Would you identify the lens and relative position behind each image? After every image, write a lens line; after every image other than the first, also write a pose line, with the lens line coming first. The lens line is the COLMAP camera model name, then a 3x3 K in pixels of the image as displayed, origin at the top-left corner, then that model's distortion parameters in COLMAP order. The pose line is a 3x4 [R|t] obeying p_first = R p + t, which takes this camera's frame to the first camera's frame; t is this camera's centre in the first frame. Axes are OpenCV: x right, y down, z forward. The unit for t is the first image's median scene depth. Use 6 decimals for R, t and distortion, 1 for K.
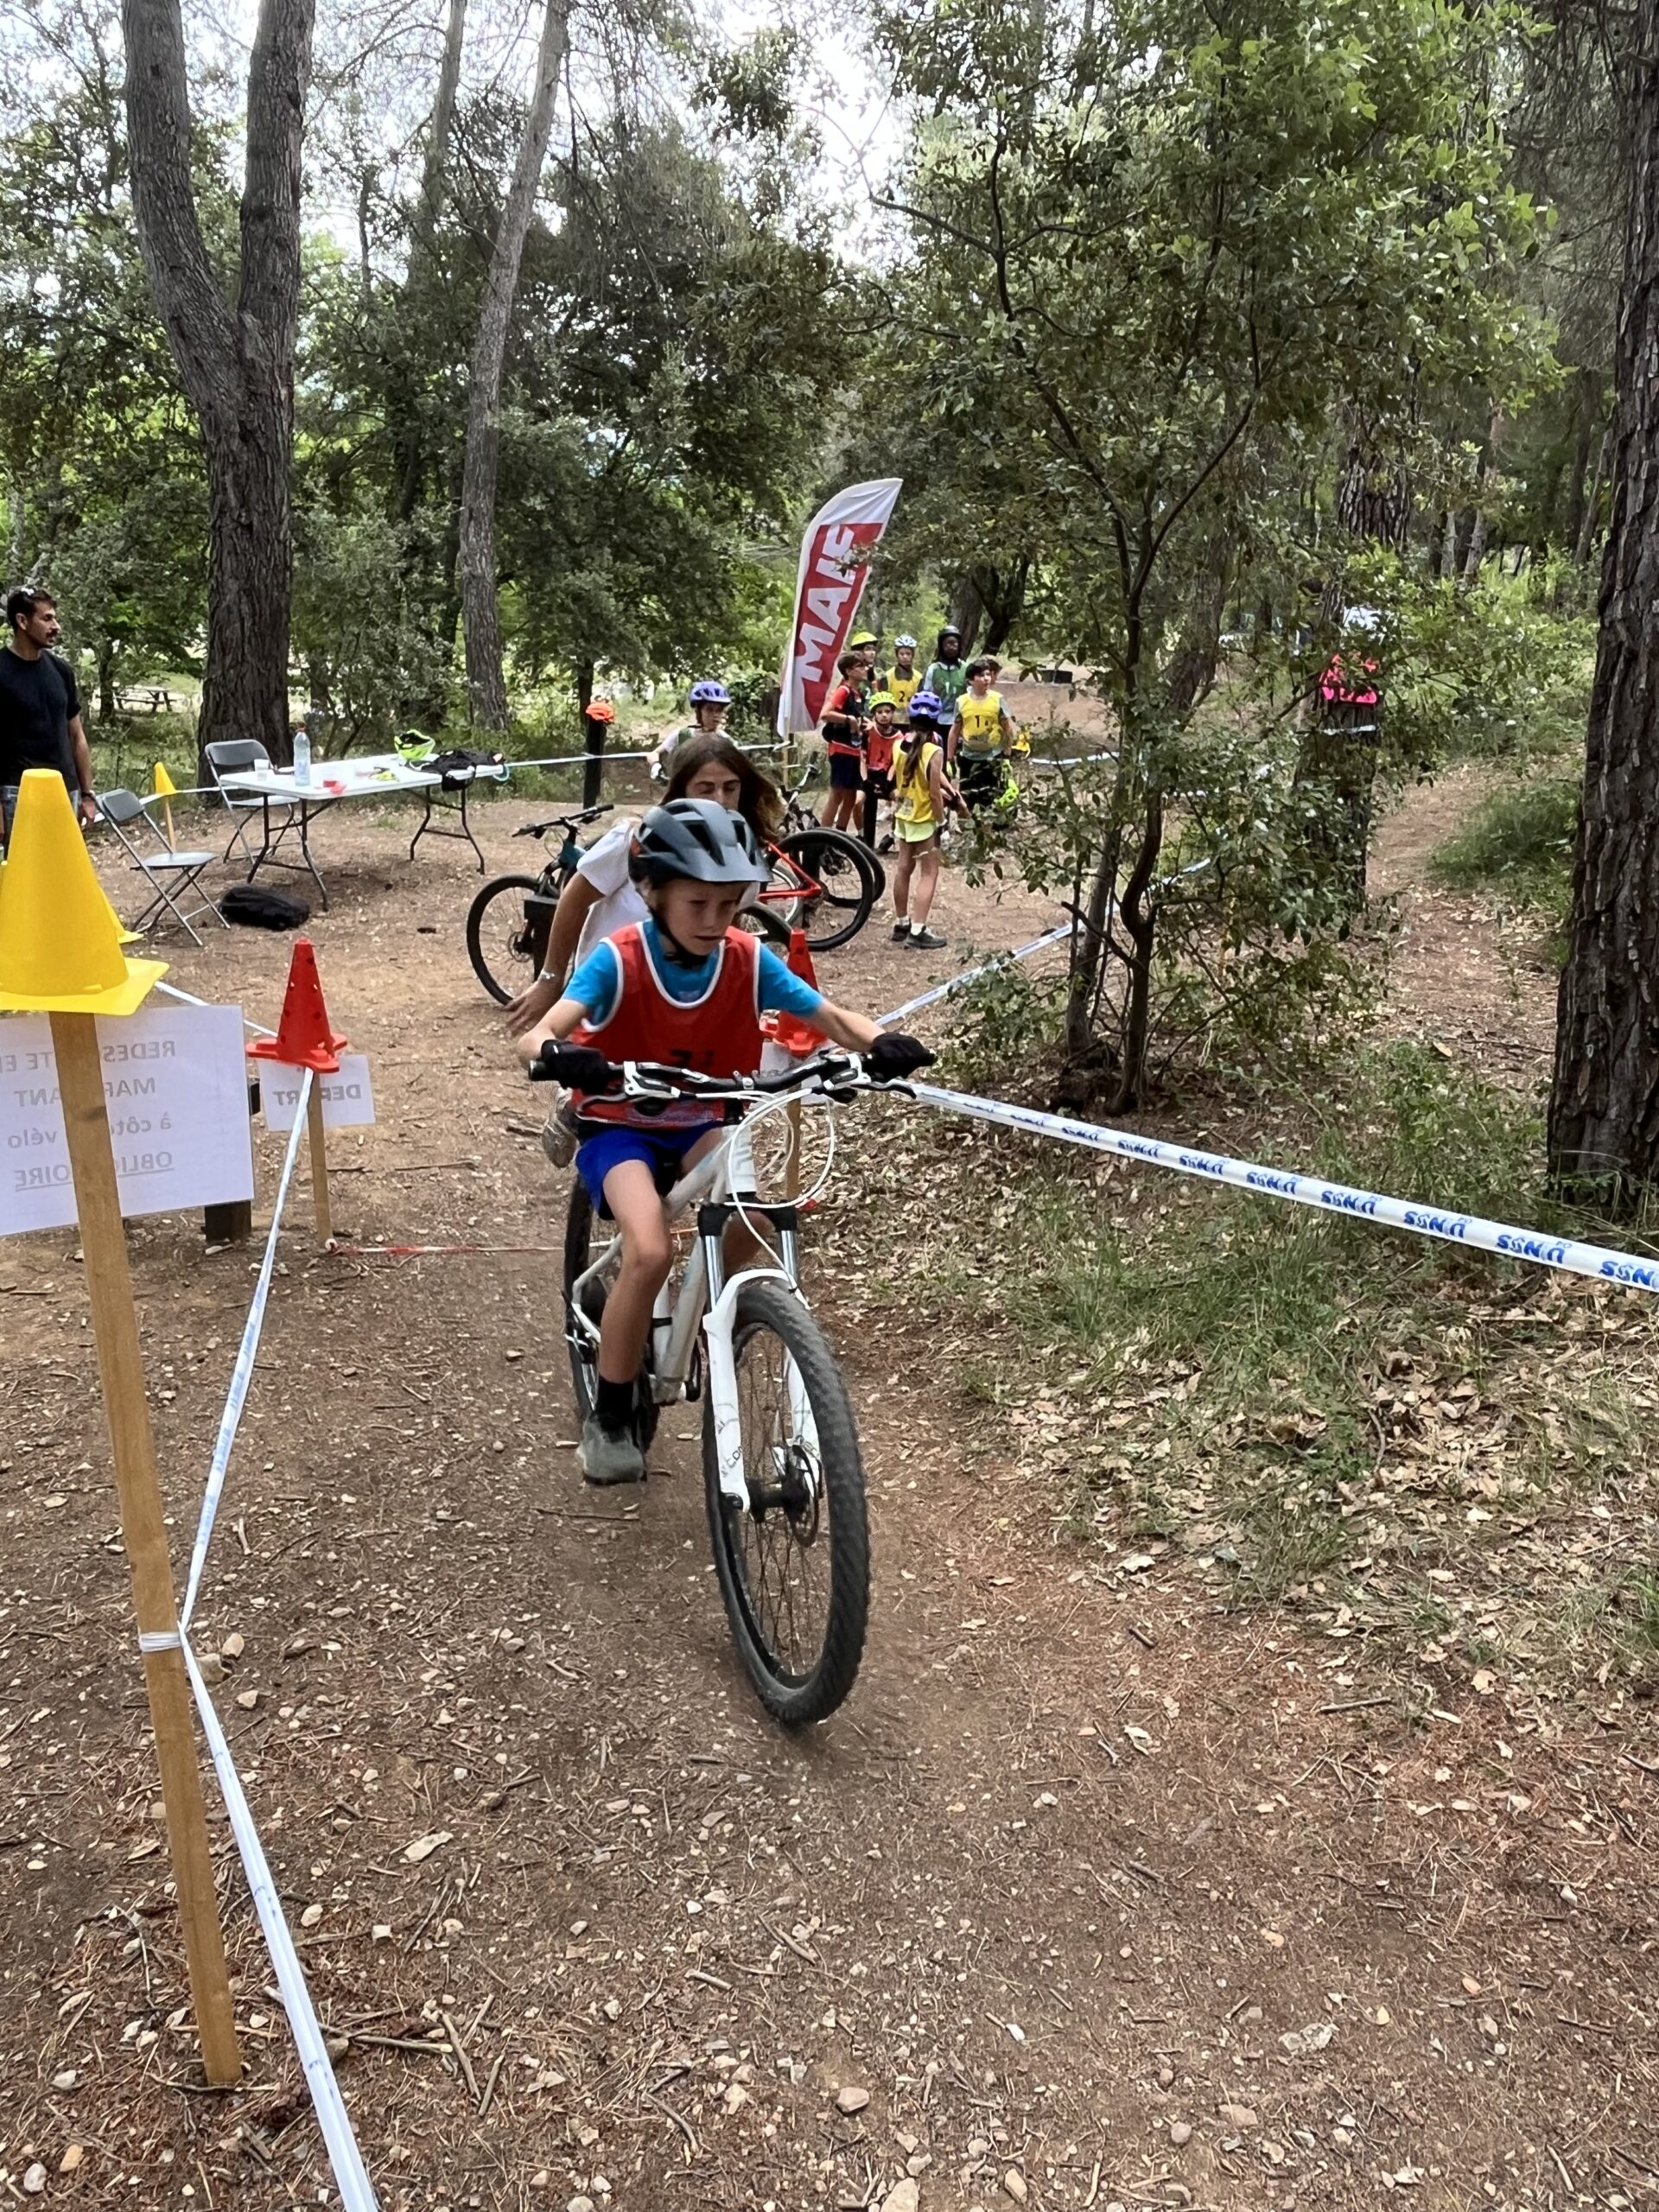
lens RADIAL K [[1642.5, 0, 856.0], [0, 1642.5, 1117.0], [0, 0, 1]] dist [0.001828, -0.004039]
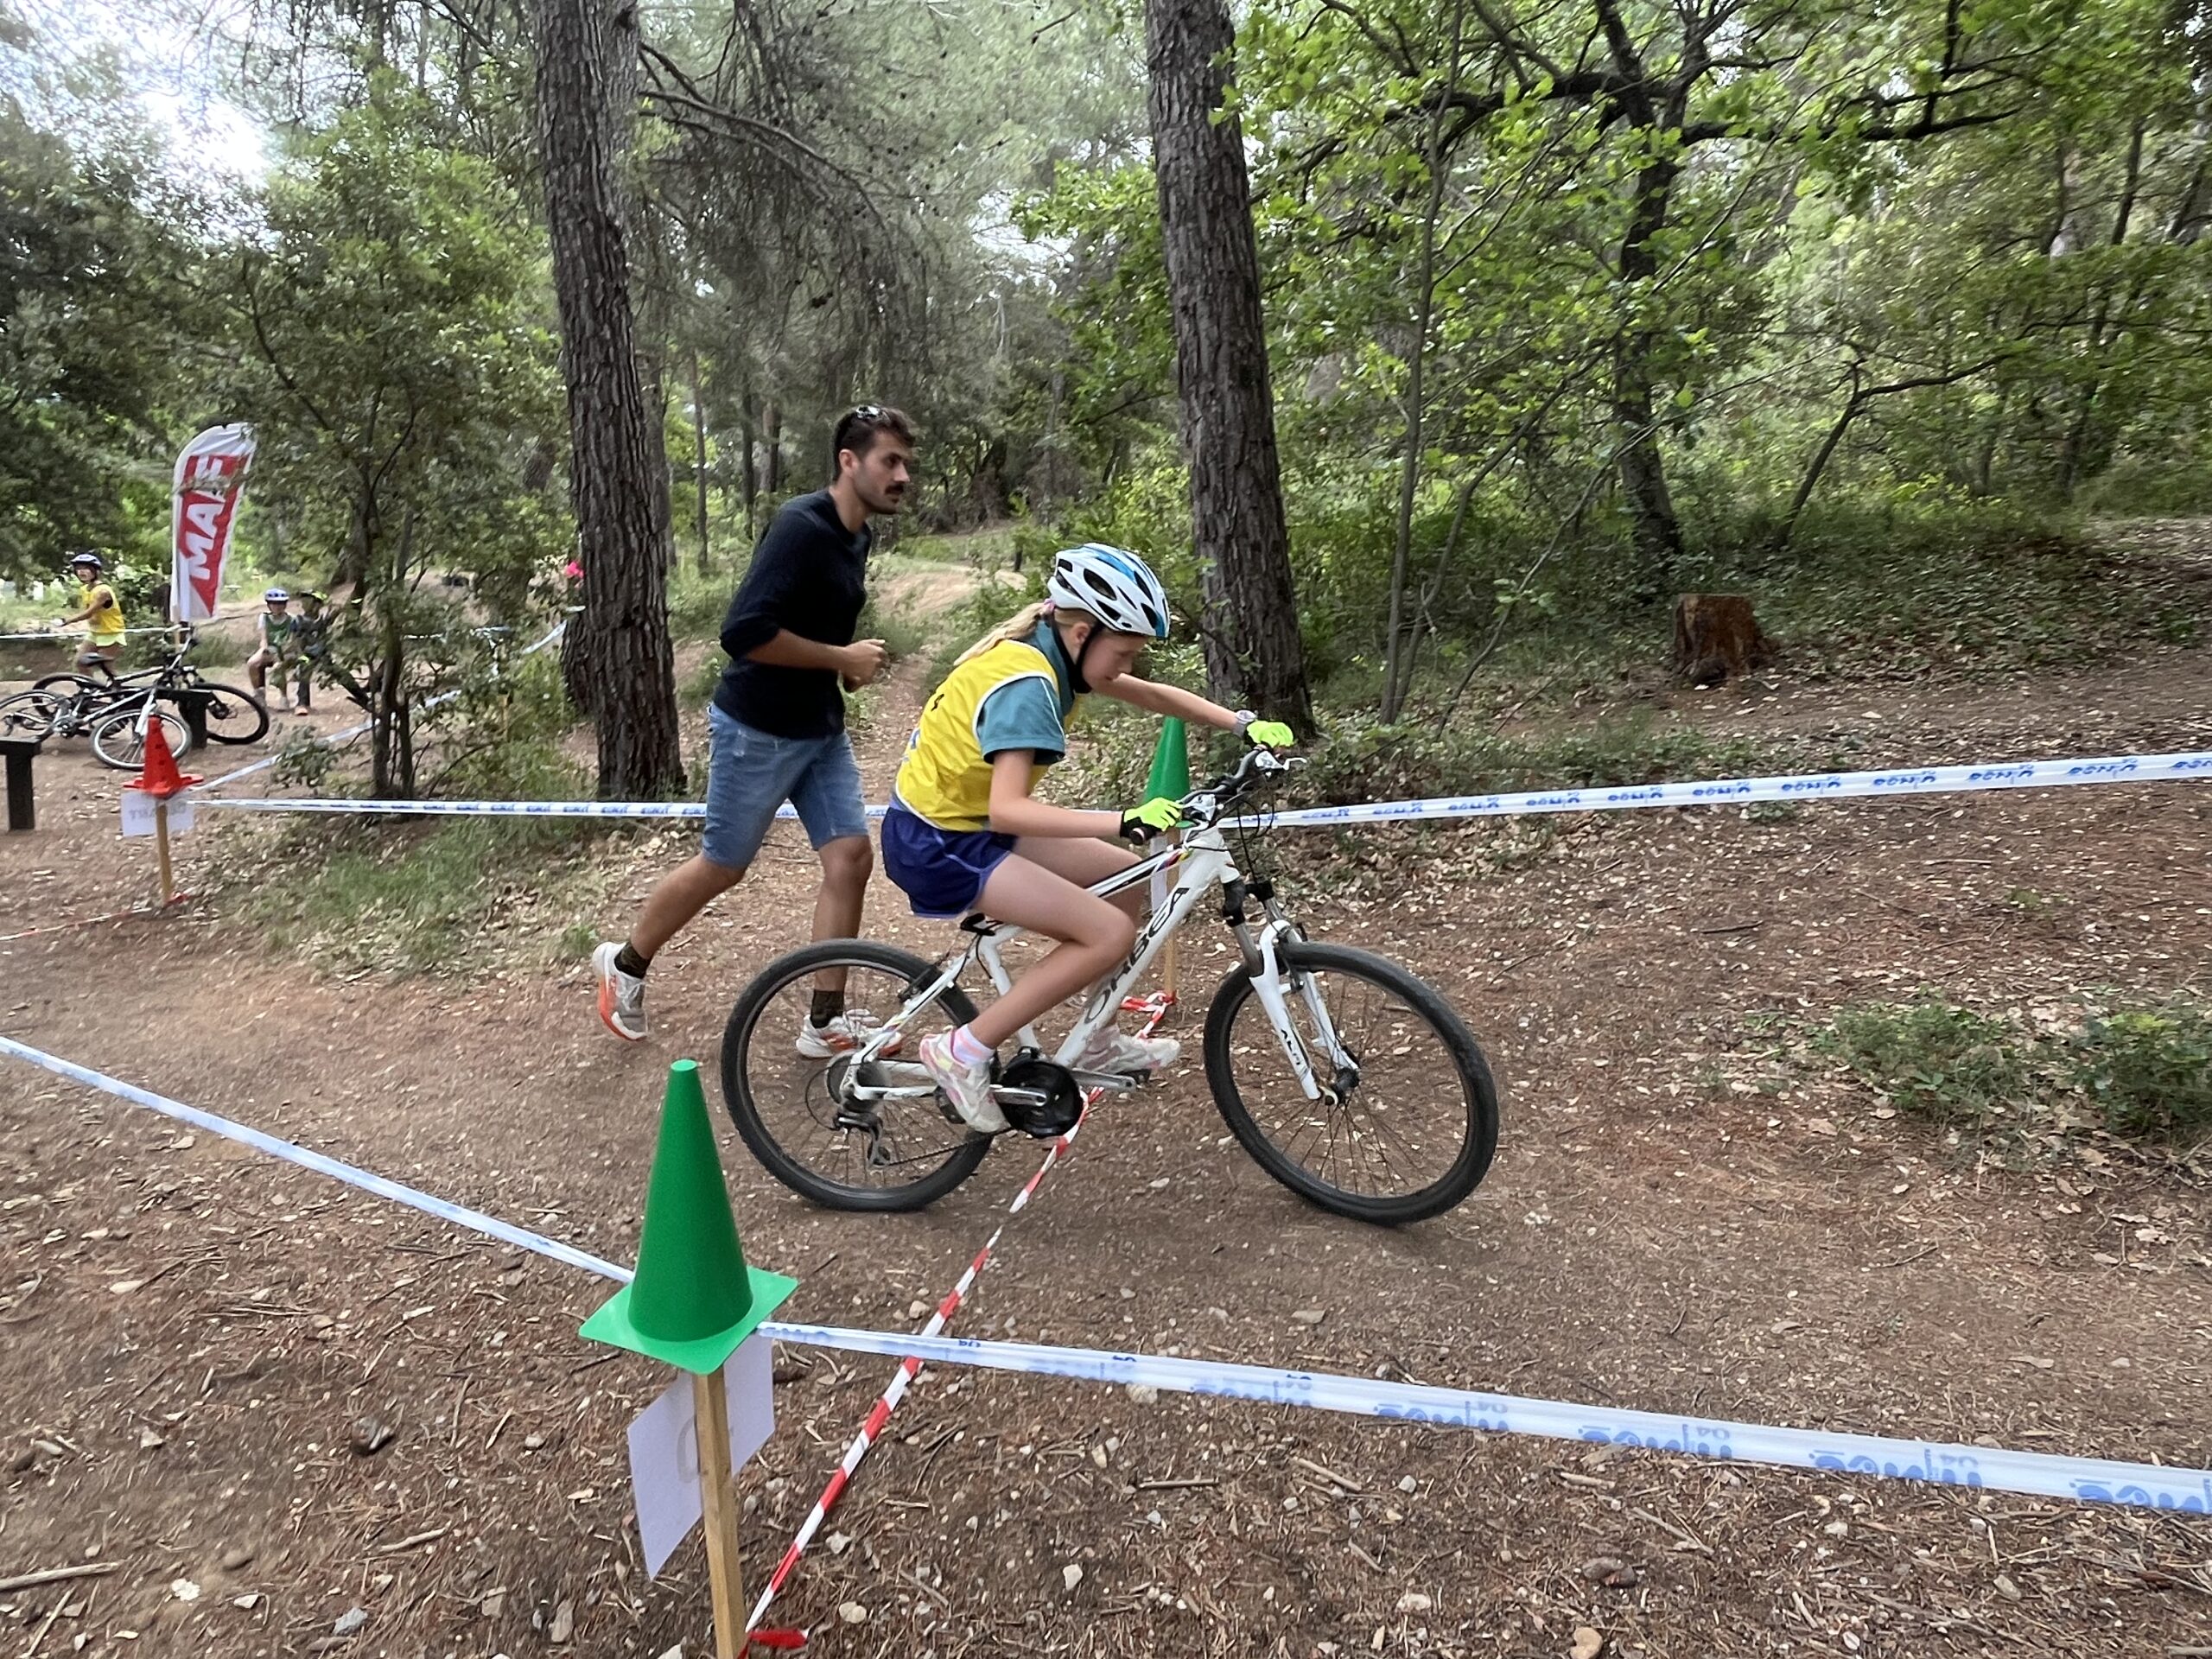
lens RADIAL K [[1306.3, 0, 1098.0], [0, 1306.3, 832.0], [0, 0, 1]] dist [-0.001176, 0.001369]
pose [[0.851885, -0.089483, 0.516028, 0.074389], [0.128830, 0.990825, -0.040862, 0.148771], [-0.507637, 0.101290, 0.855596, -0.476096]]
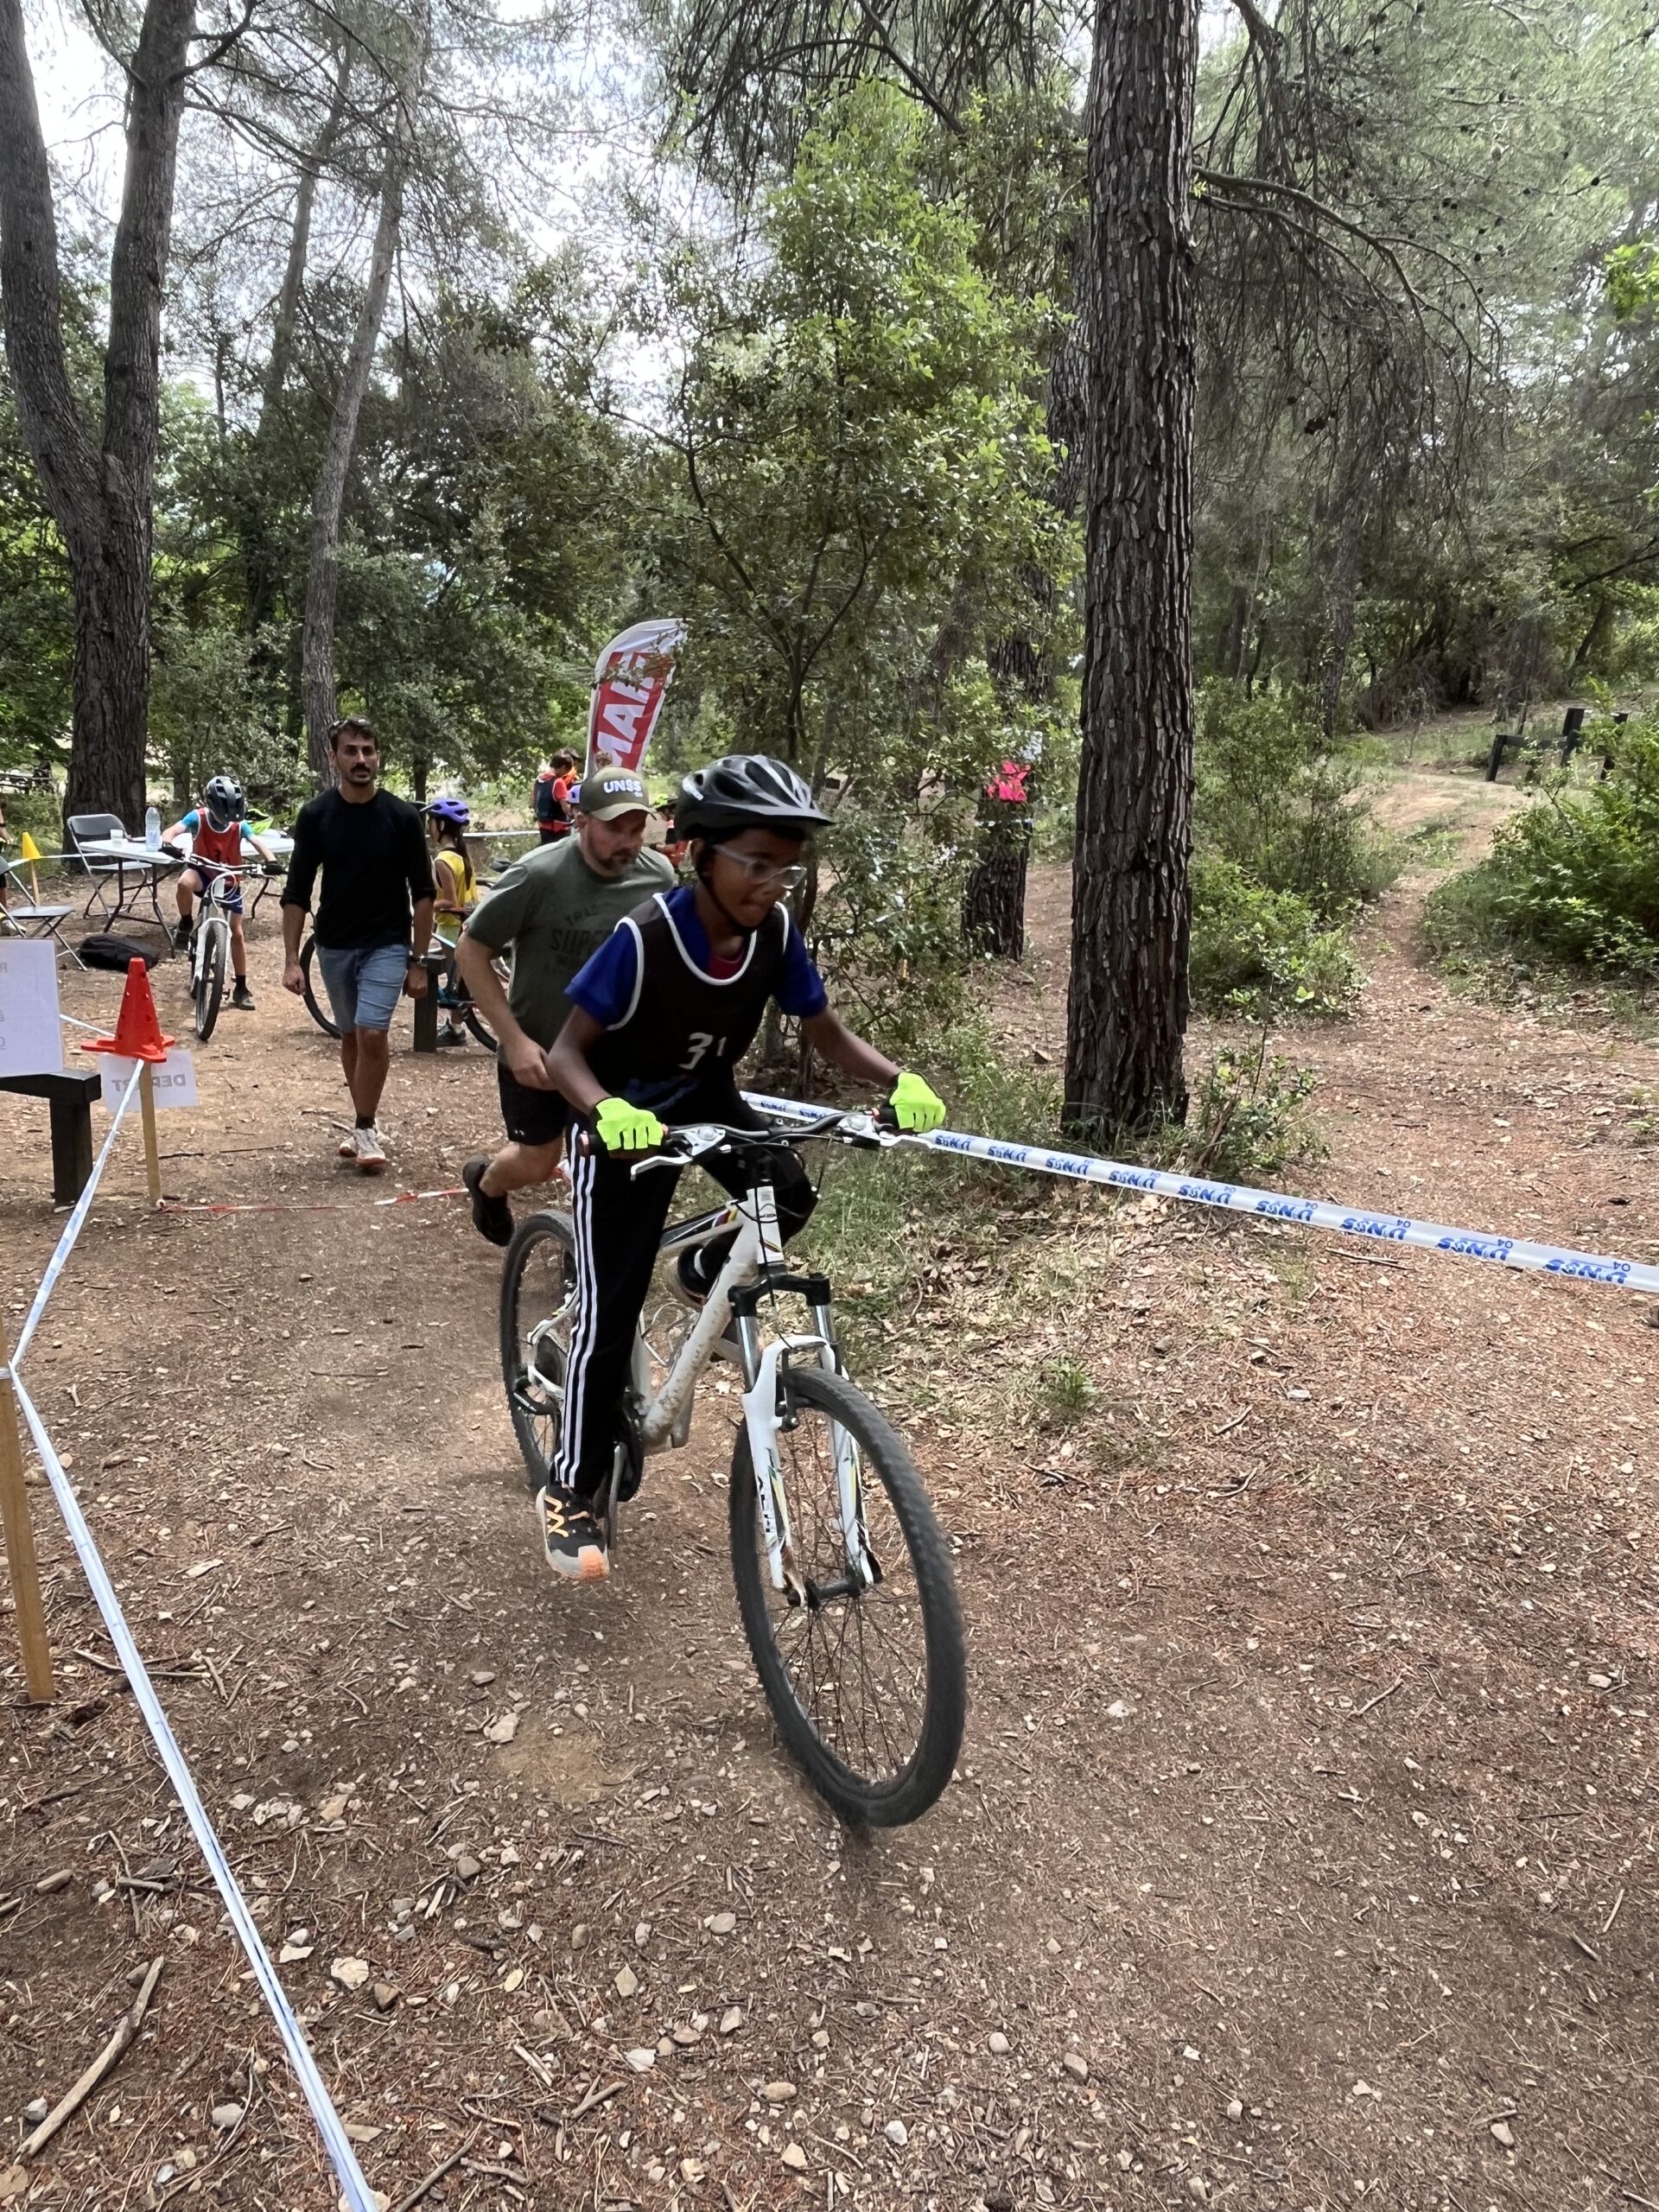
lens RADIAL K [[1412.9, 0, 848.8], [0, 1412.9, 1113.4], [0, 0, 1]] dist [0.003812, -0.003939]
pose [[0.992291, -0.006003, 0.123784, 0.061026], [0.010018, 0.999443, -0.031842, 0.043718], [-0.123523, 0.032836, 0.991798, -0.122496]]
